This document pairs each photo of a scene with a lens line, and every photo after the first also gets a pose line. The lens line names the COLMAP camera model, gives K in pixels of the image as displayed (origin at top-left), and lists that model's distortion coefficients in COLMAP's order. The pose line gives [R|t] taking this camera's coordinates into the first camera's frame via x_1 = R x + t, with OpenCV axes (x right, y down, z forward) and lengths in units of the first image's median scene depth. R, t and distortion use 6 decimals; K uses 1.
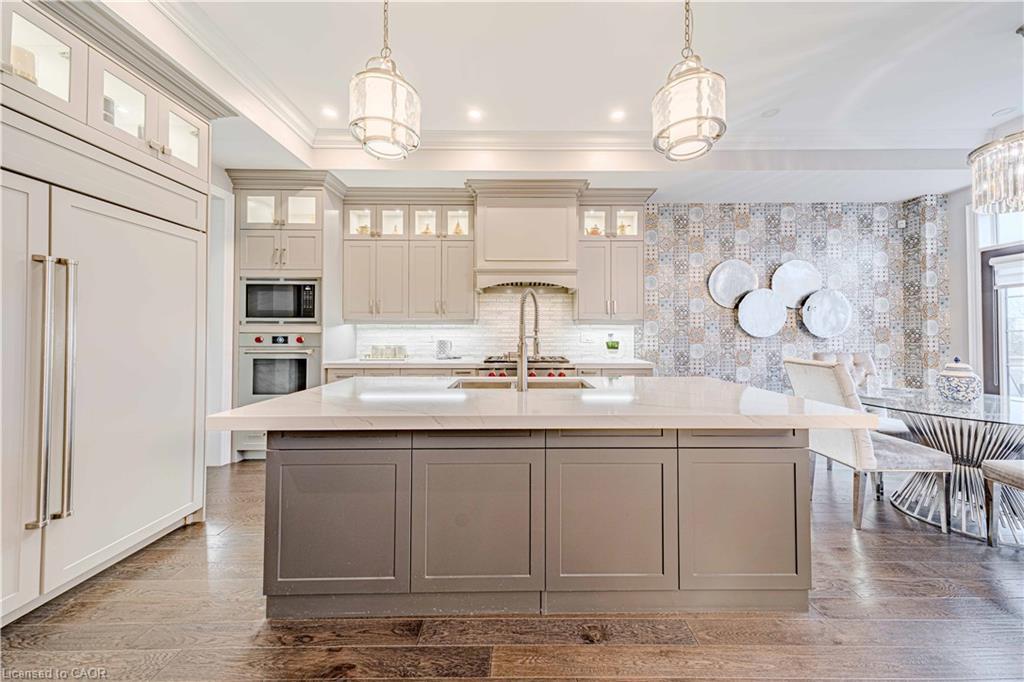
lens RADIAL K [[347.8, 0, 517.5], [0, 347.8, 336.1], [0, 0, 1]] dist [0.008713, -0.000056]
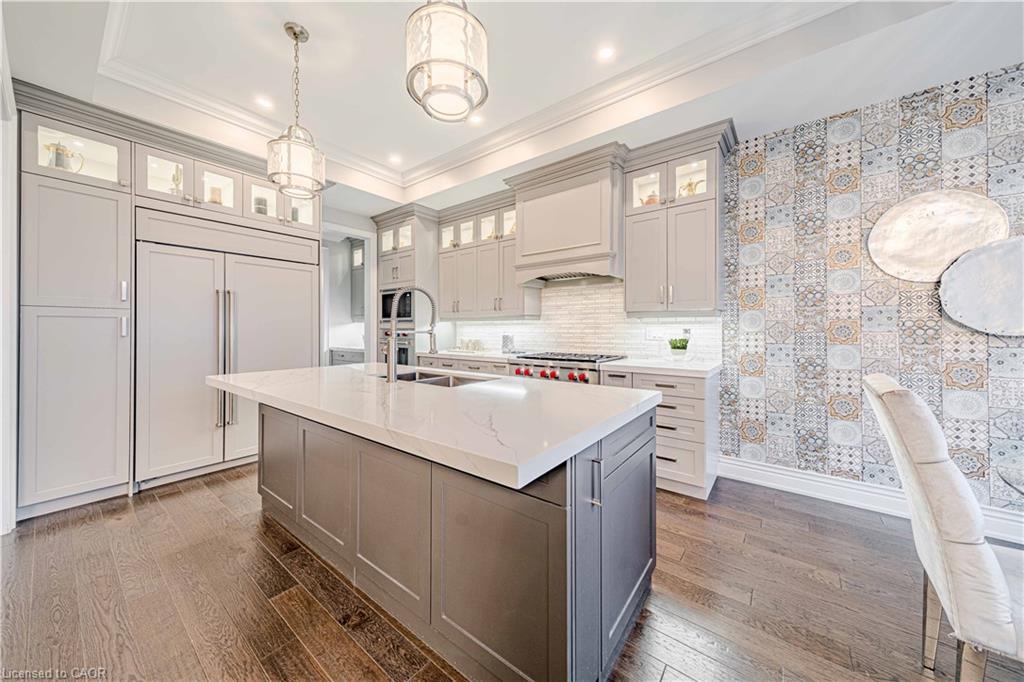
lens RADIAL K [[347.8, 0, 511.0], [0, 347.8, 332.8], [0, 0, 1]] dist [0.008713, -0.000056]
pose [[0.791417, 0.005163, -0.611254, 0.466558], [-0.003213, 0.999986, 0.004287, -0.000359], [0.611268, -0.001429, 0.791423, 0.178935]]
